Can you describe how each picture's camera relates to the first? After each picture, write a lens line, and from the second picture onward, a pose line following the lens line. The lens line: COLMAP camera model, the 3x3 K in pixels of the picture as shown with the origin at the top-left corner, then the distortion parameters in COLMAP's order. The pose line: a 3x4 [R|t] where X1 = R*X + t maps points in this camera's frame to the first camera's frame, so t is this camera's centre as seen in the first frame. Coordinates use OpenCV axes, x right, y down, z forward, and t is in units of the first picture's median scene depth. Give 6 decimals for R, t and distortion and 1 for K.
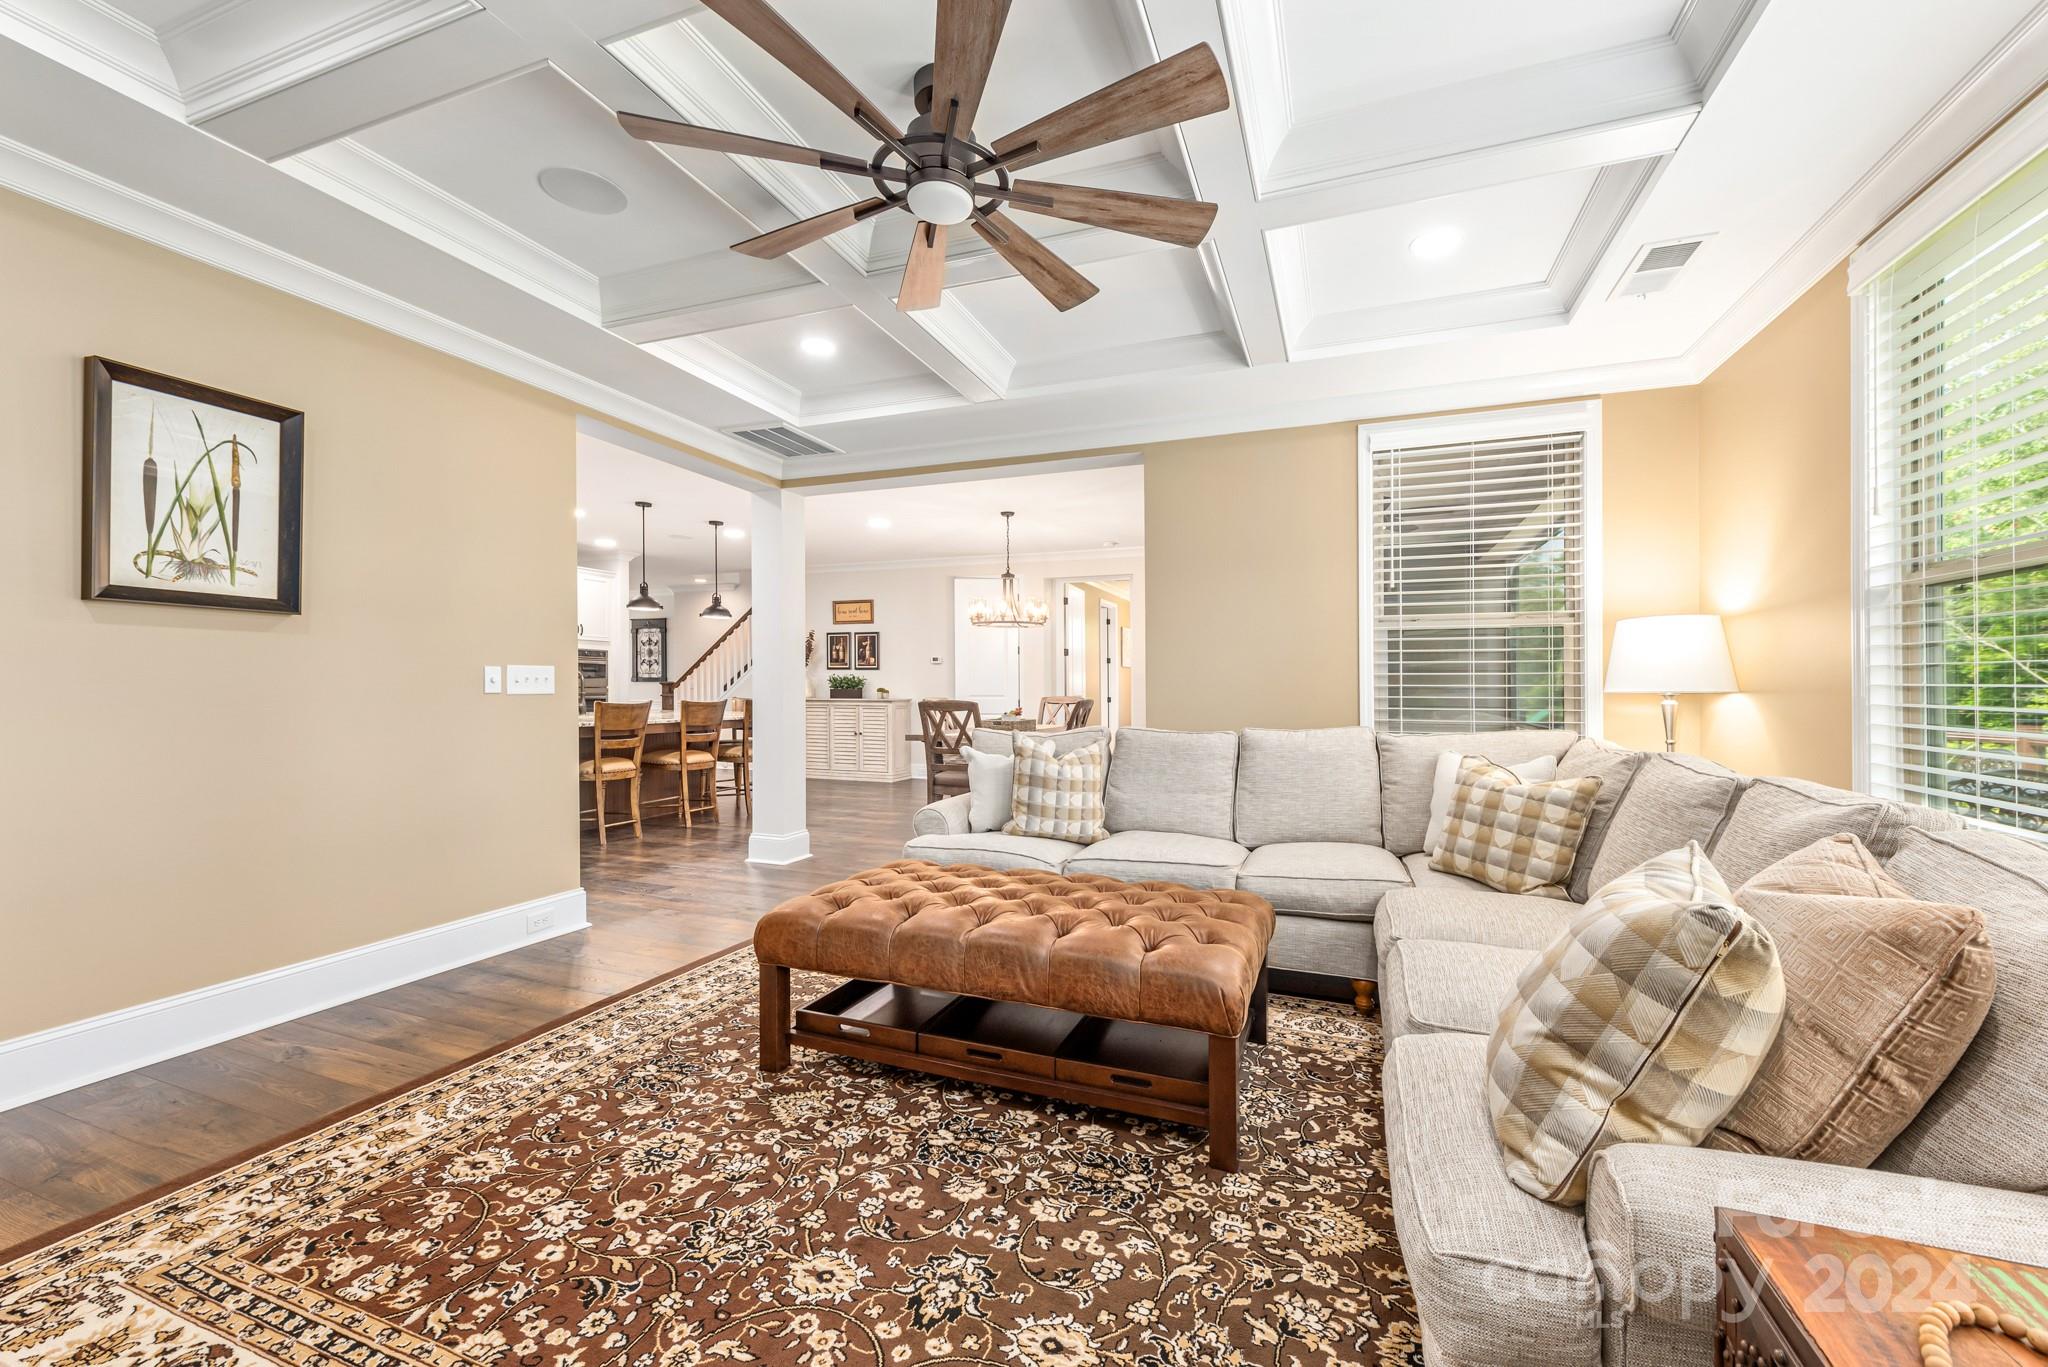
lens RADIAL K [[800.9, 0, 1060.2], [0, 800.9, 703.1], [0, 0, 1]] dist [0.005212, -0.001646]
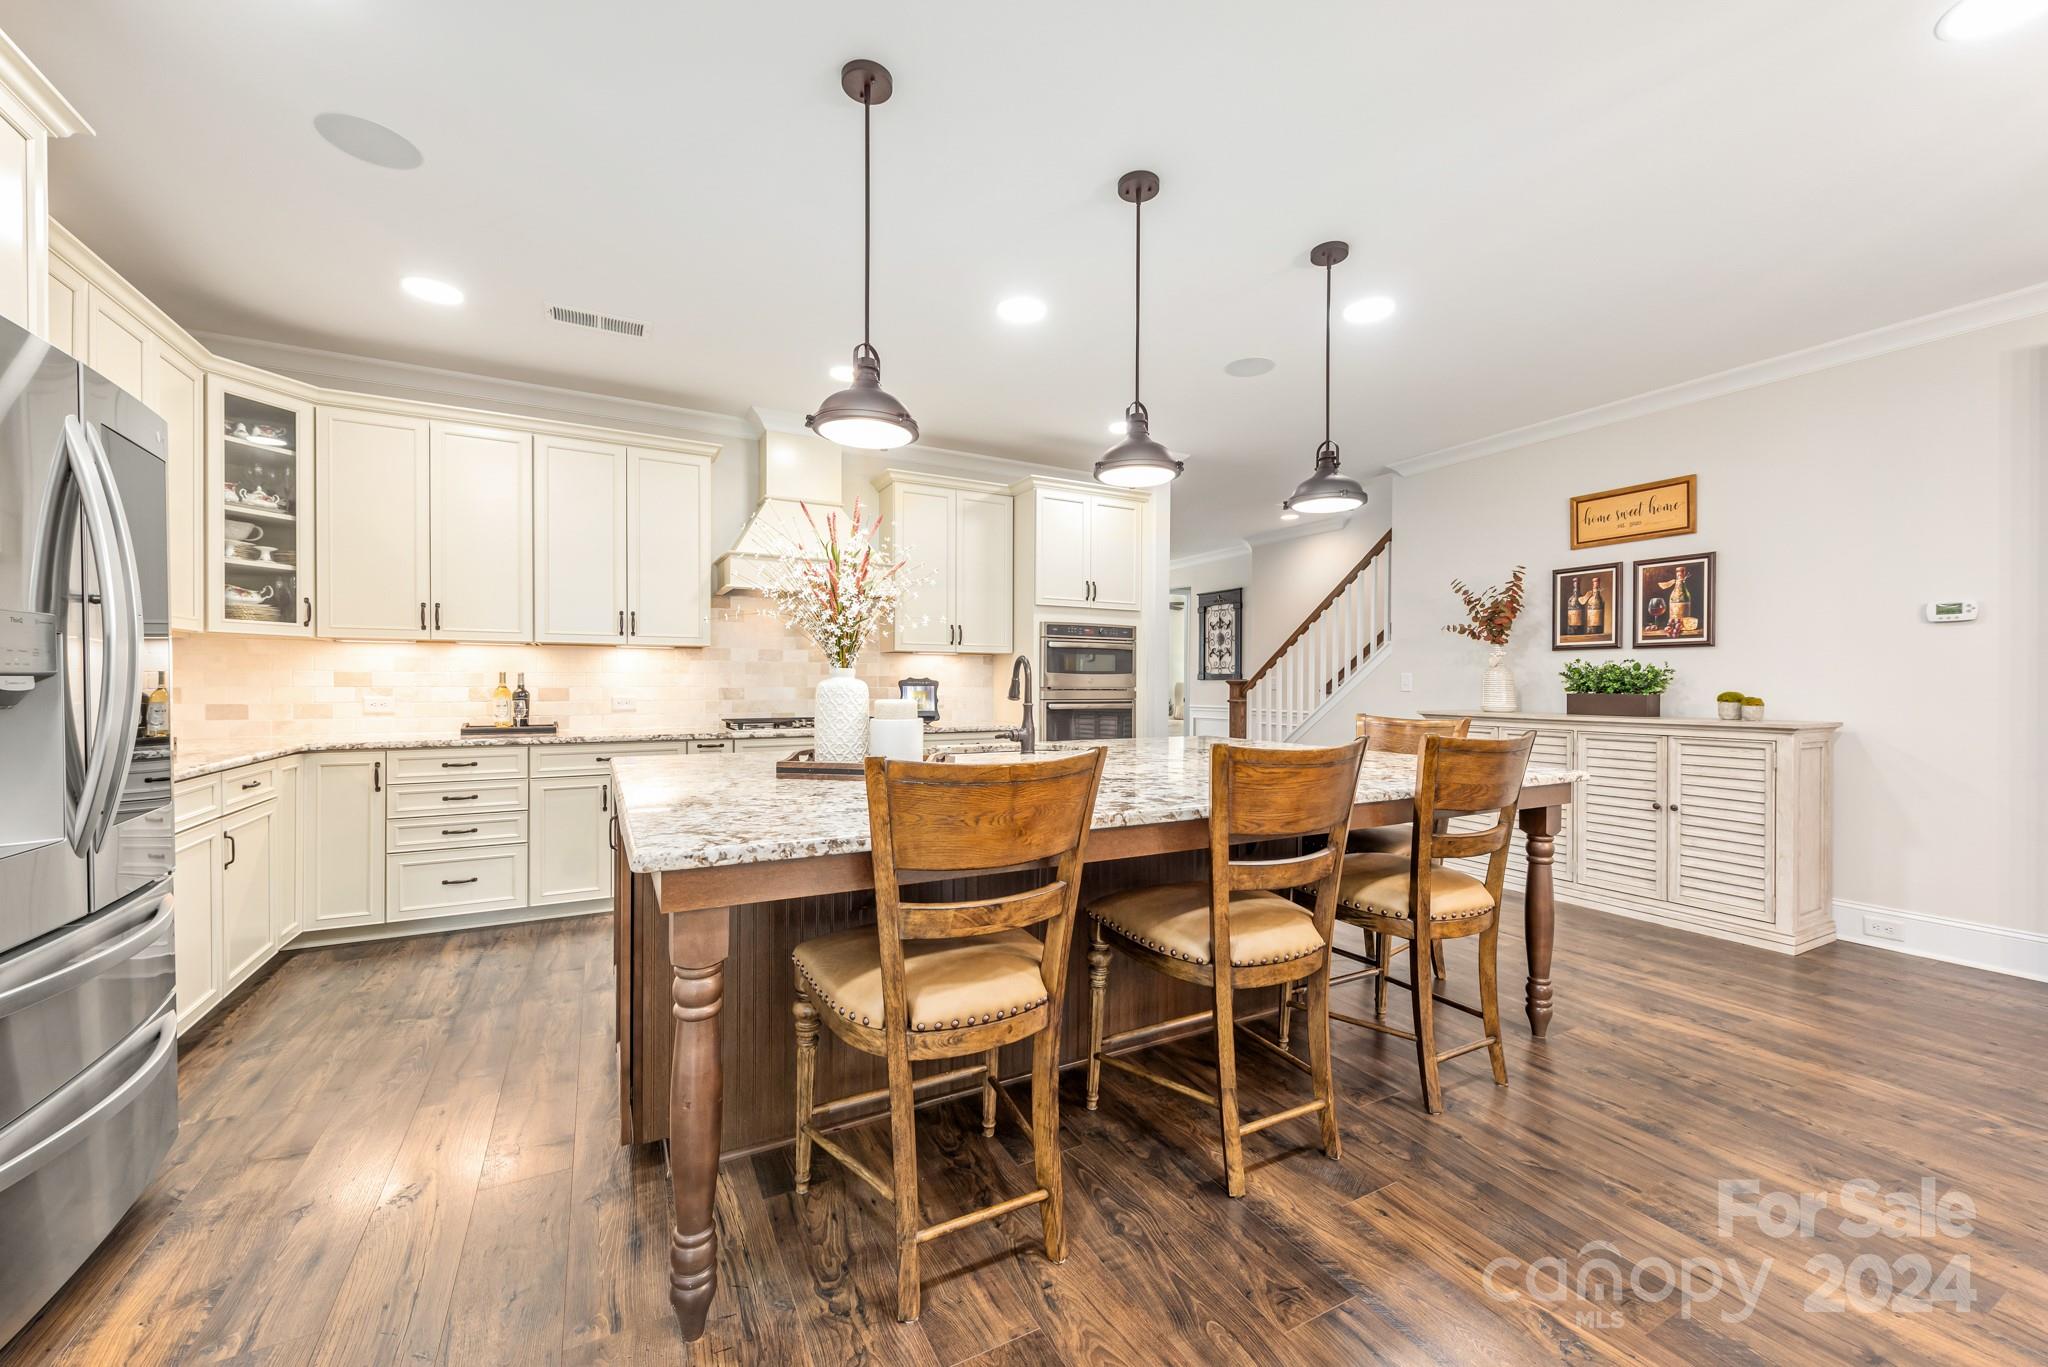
lens RADIAL K [[800.9, 0, 1034.6], [0, 800.9, 691.0], [0, 0, 1]] dist [0.005212, -0.001646]
pose [[0.745100, 0.004684, -0.666936, -0.210213], [-0.013457, 0.999877, -0.008011, -0.011582], [0.666817, 0.014944, 0.745072, 0.472827]]
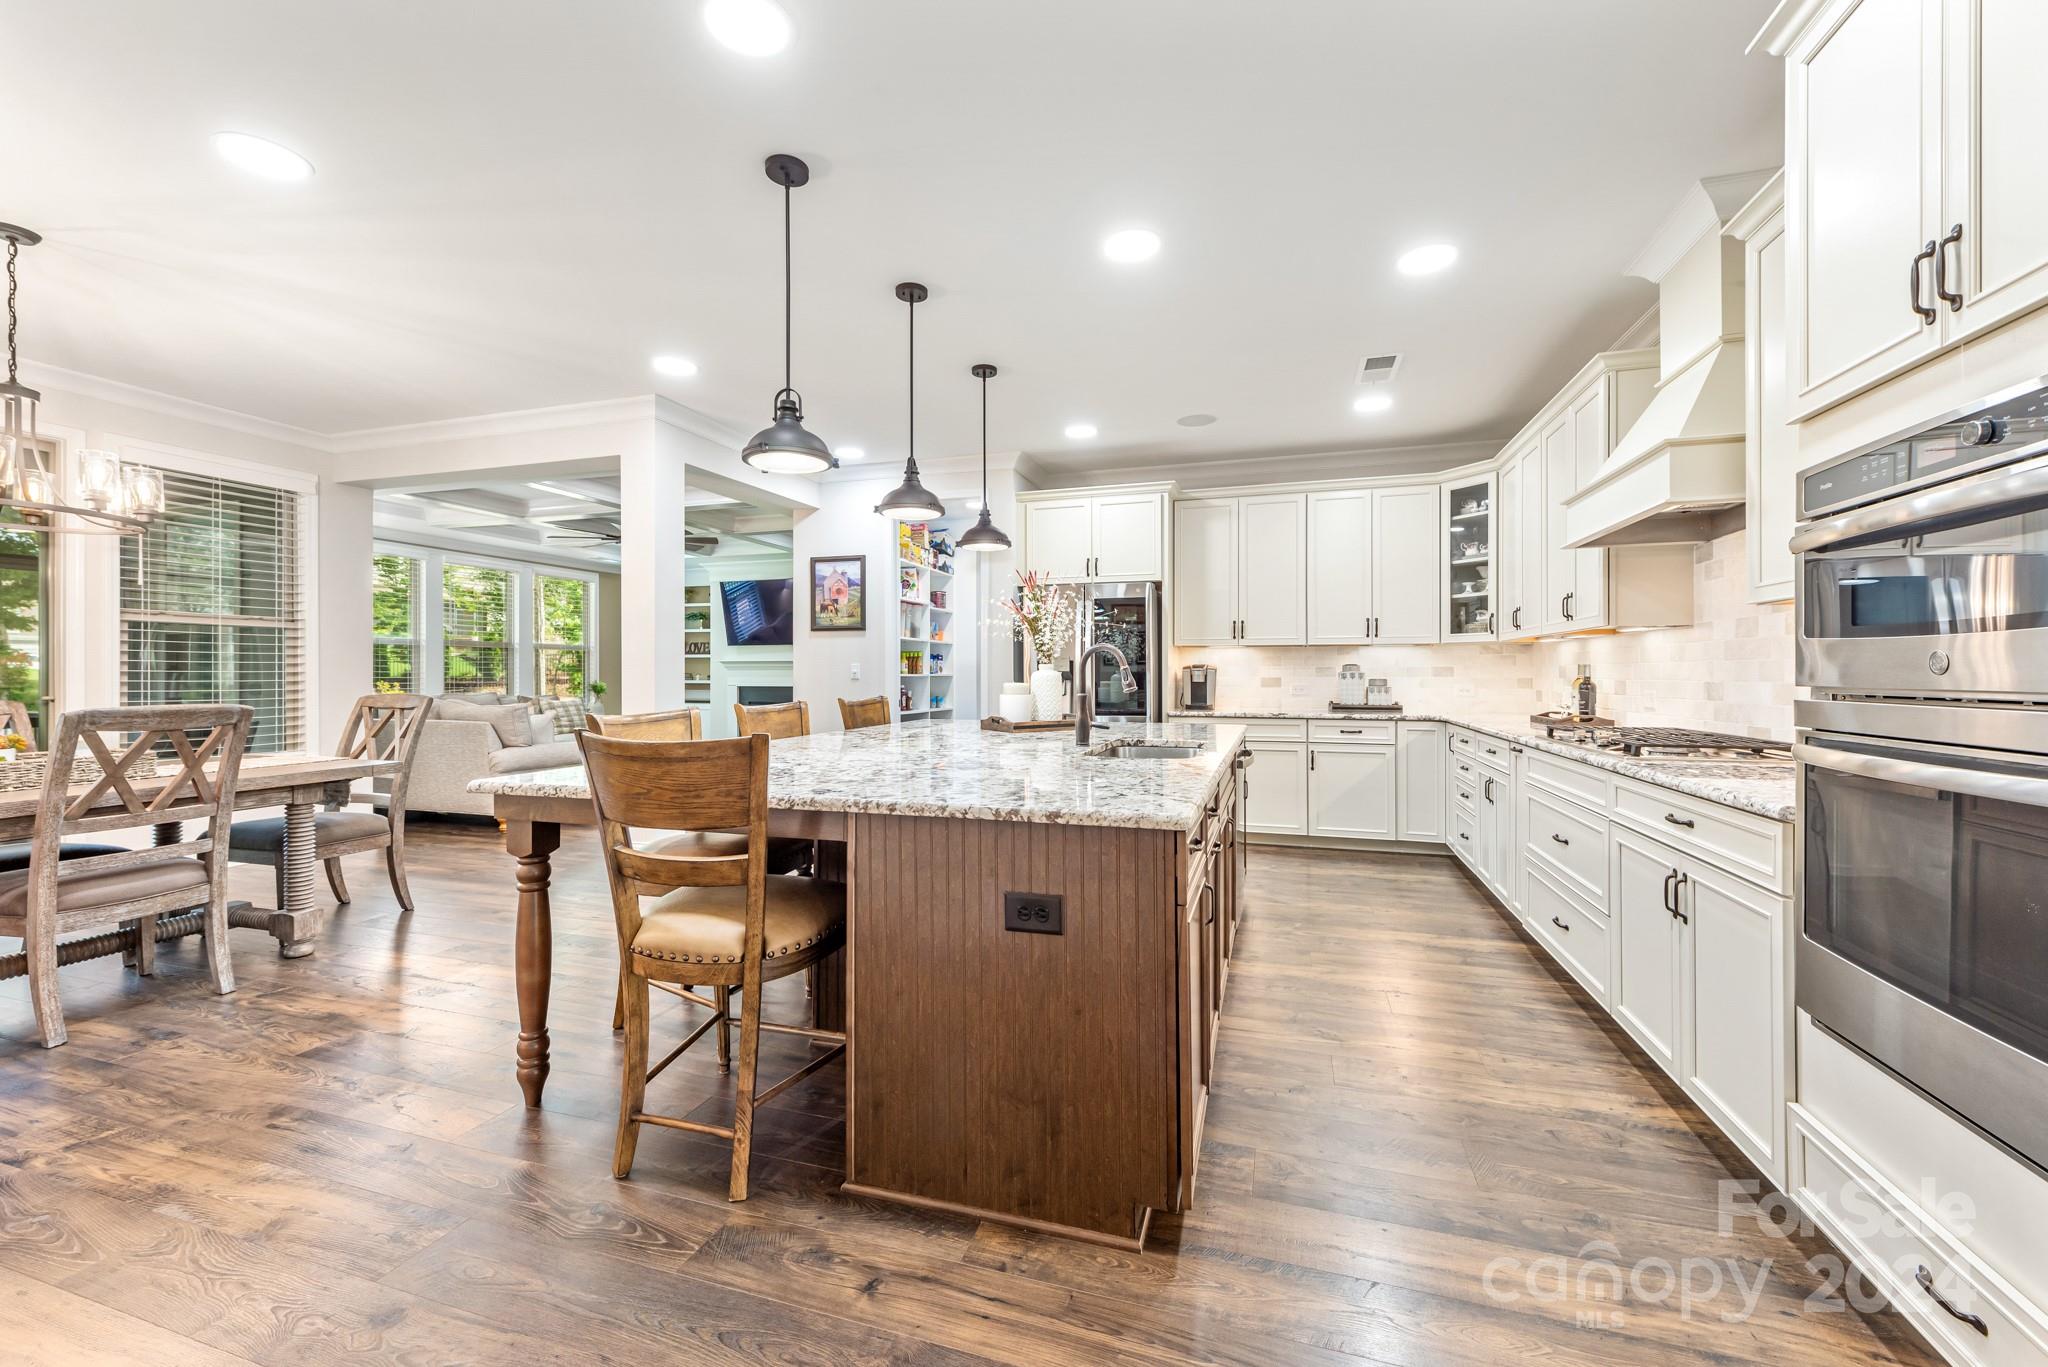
lens RADIAL K [[800.9, 0, 1035.5], [0, 800.9, 674.3], [0, 0, 1]] dist [0.005212, -0.001646]
pose [[-0.999275, -0.004060, -0.037843, -0.387500], [-0.004868, 0.999762, 0.021283, -0.022968], [0.037748, 0.021452, -0.999057, 0.995830]]
